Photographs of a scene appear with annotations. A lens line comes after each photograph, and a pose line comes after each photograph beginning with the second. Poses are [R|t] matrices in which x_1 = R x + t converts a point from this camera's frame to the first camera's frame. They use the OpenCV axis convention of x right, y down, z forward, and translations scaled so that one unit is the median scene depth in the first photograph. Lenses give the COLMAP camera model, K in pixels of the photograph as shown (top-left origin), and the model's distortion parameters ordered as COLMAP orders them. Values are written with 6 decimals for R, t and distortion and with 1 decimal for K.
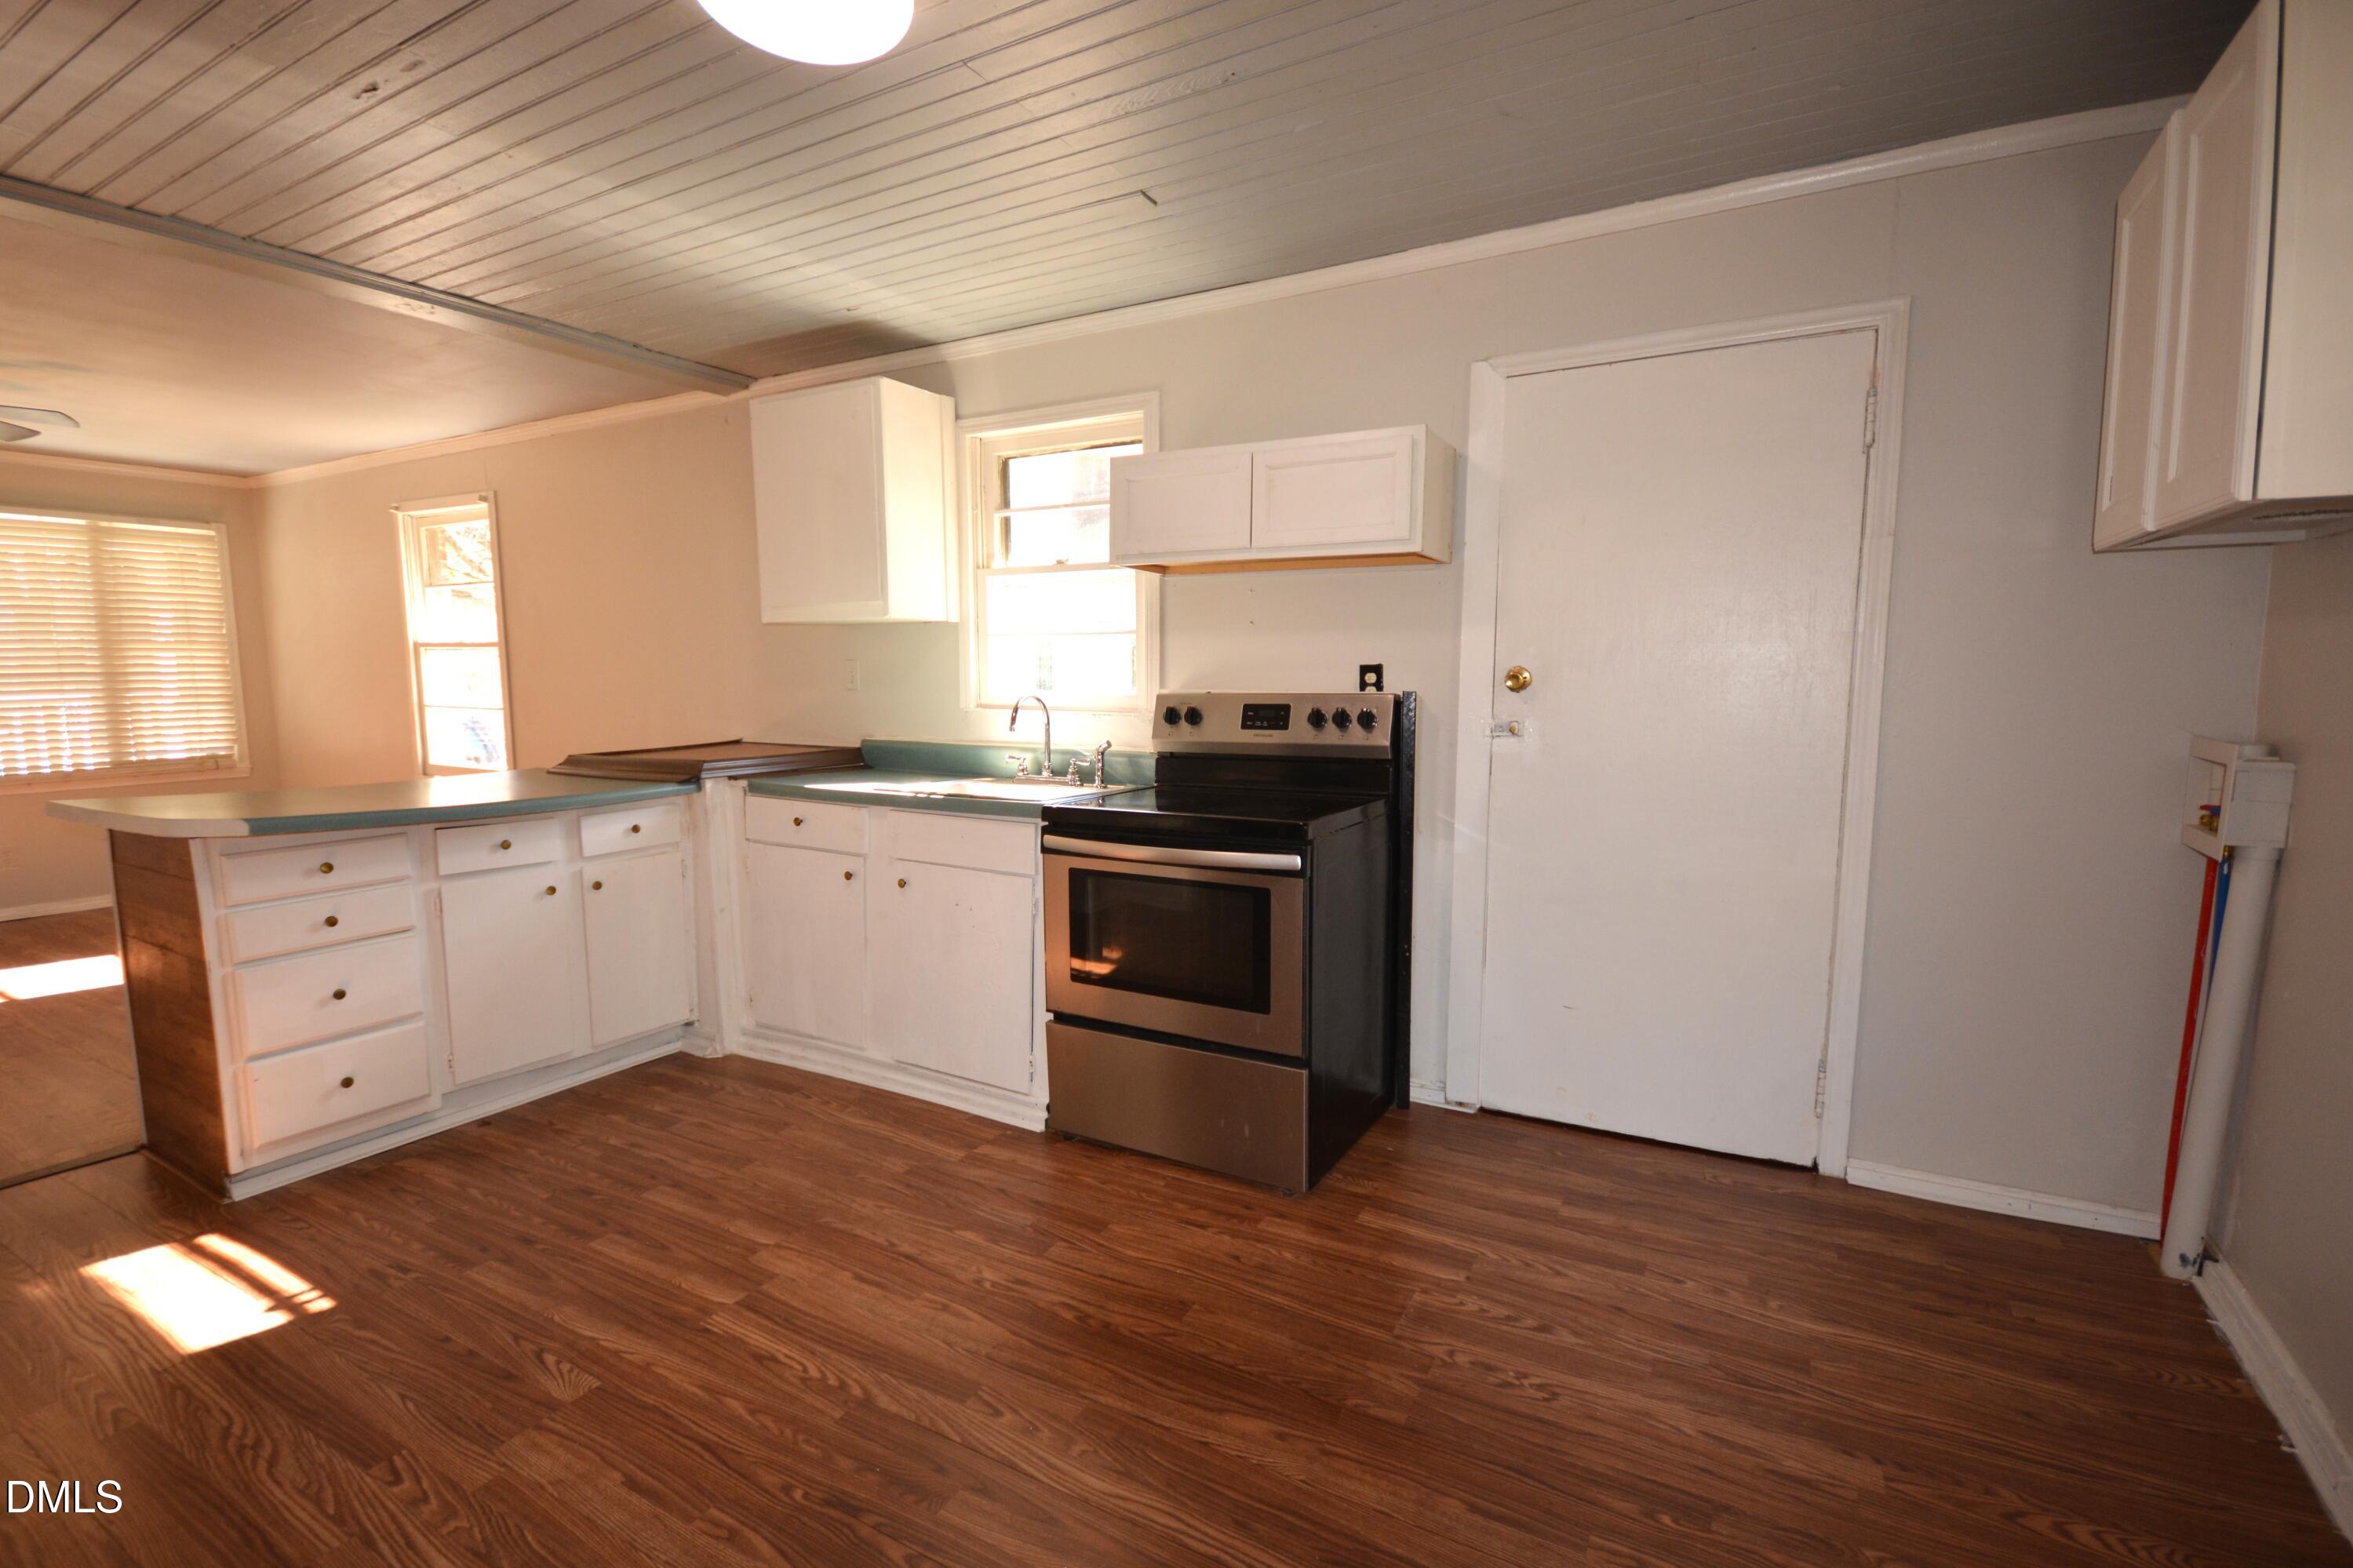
lens RADIAL K [[1052.8, 0, 1204.8], [0, 1052.8, 807.1], [0, 0, 1]] dist [0.008611, -0.006217]
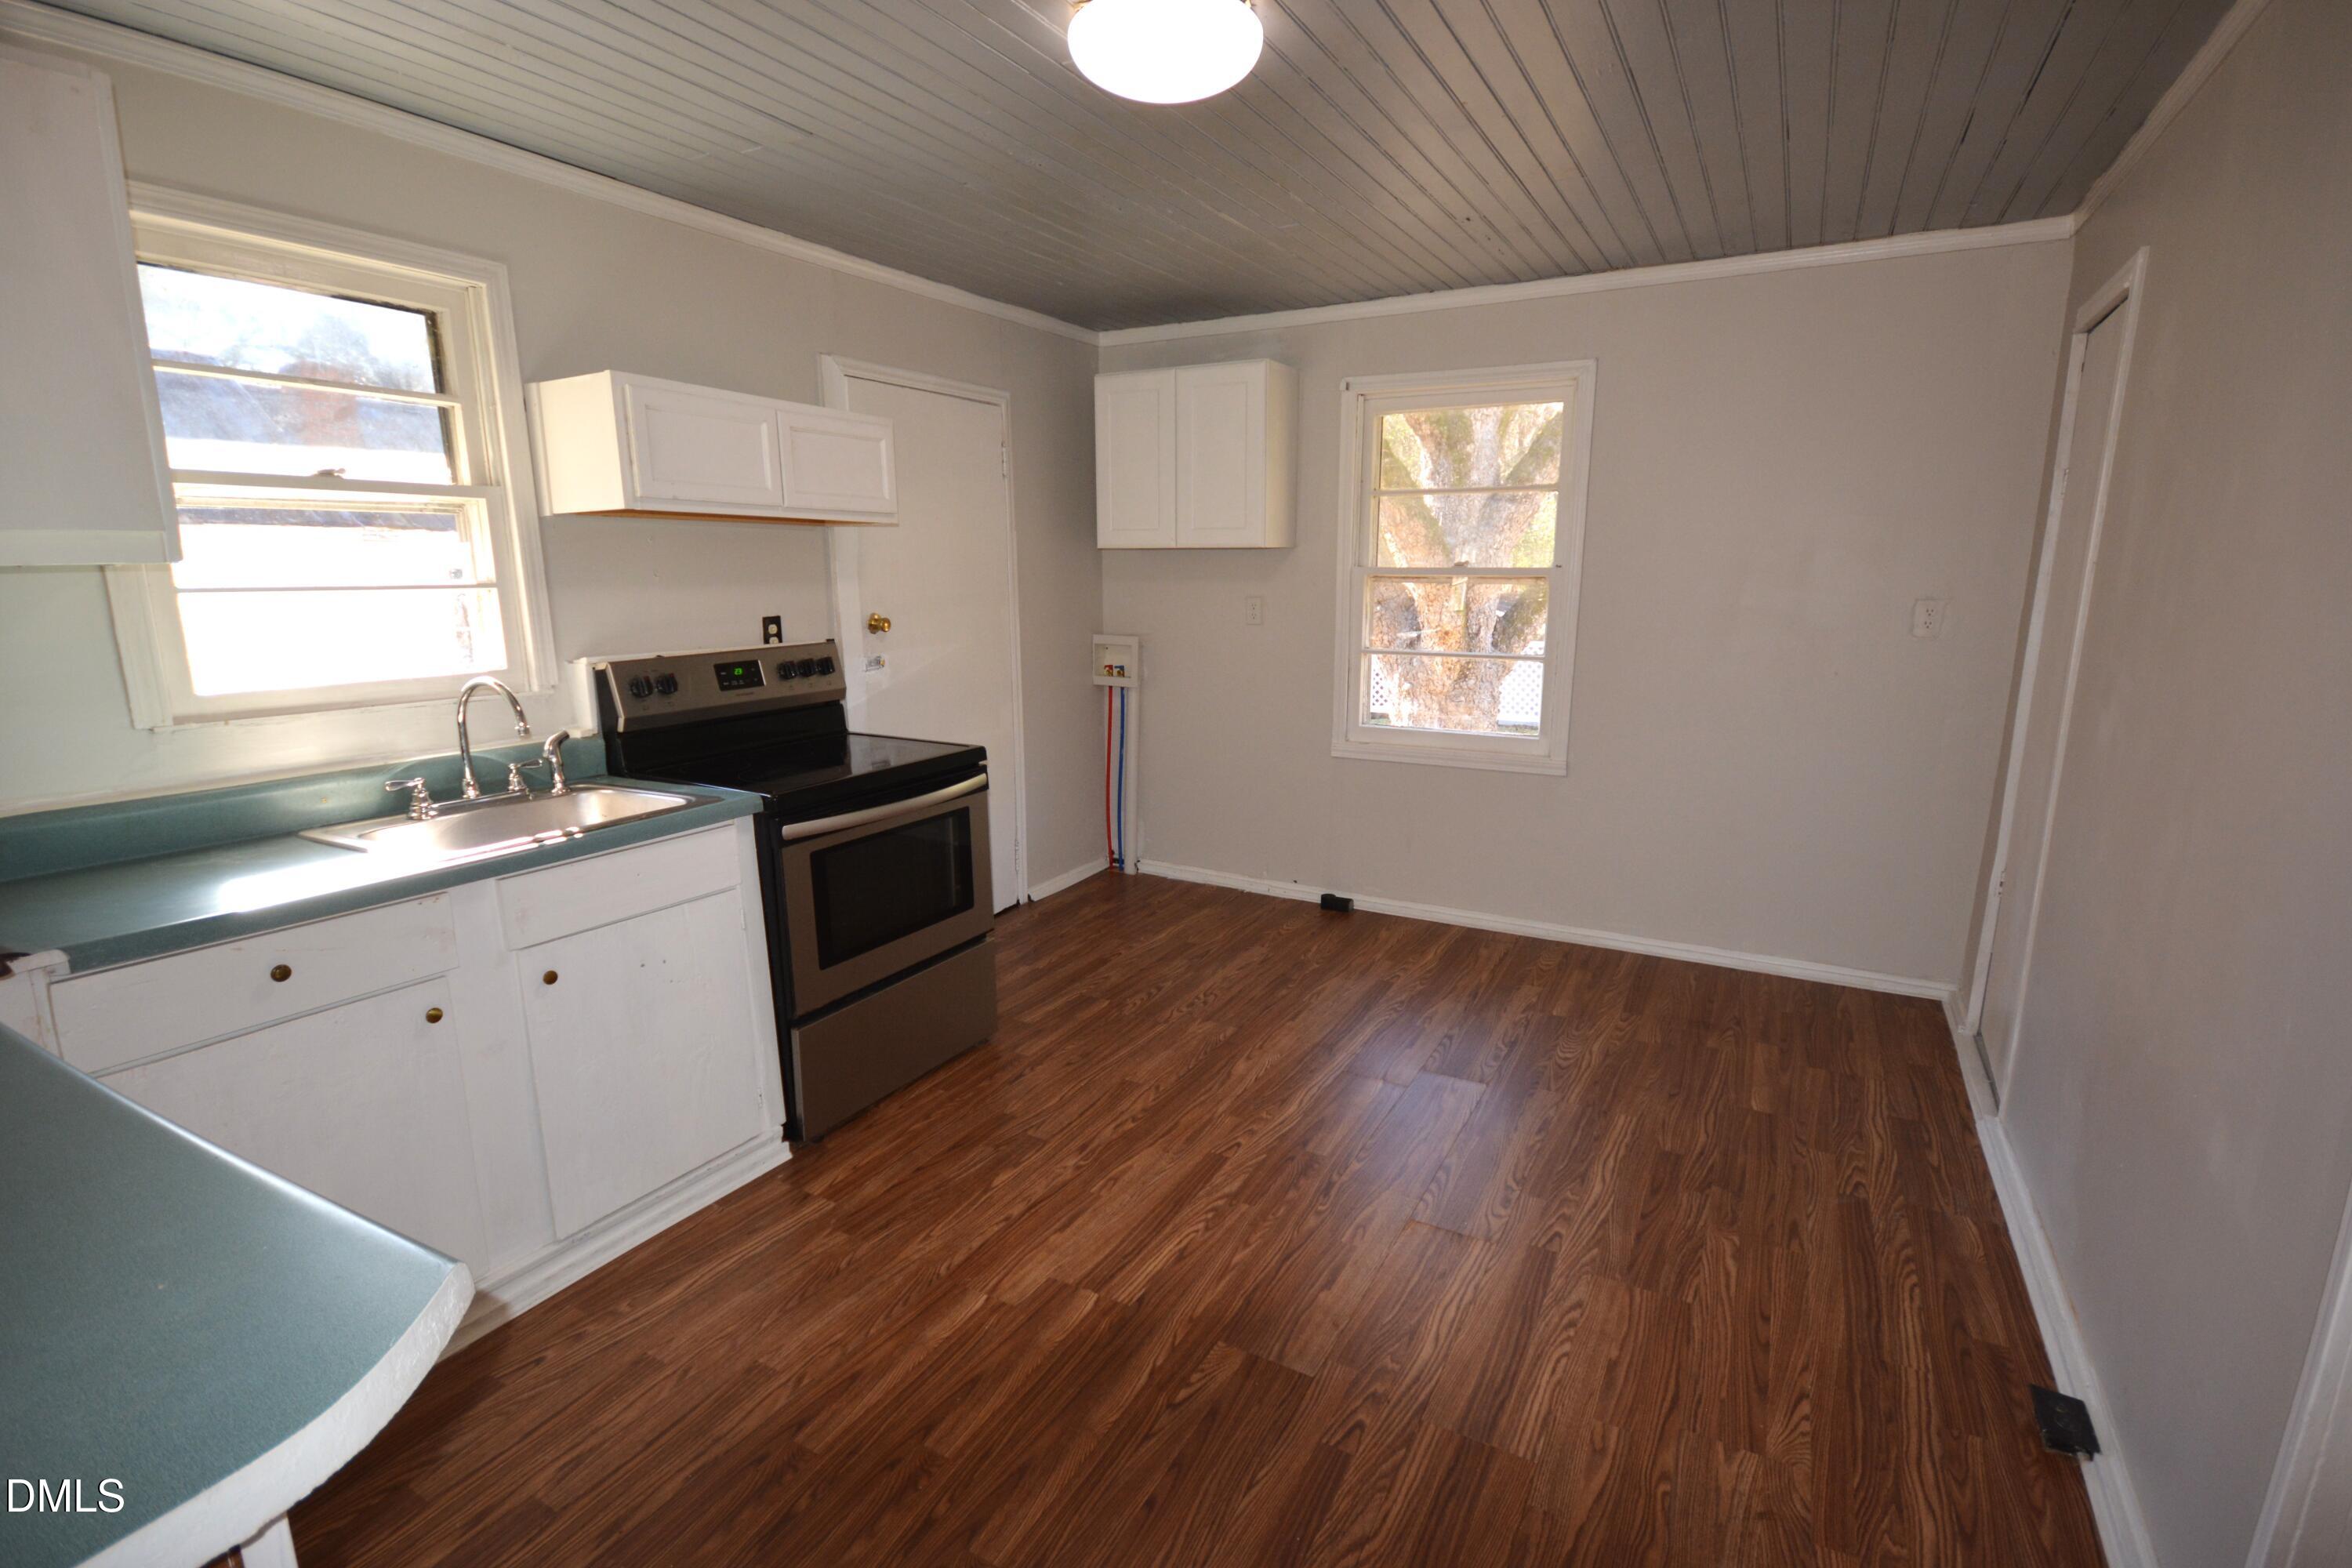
lens RADIAL K [[1052.5, 0, 1141.4], [0, 1052.5, 817.0], [0, 0, 1]] dist [0.008611, -0.006217]
pose [[0.047111, -0.230222, 0.971997, -1.040145], [0.135801, 0.965519, 0.222105, -0.144271], [-0.989615, 0.121535, 0.076751, 0.656619]]
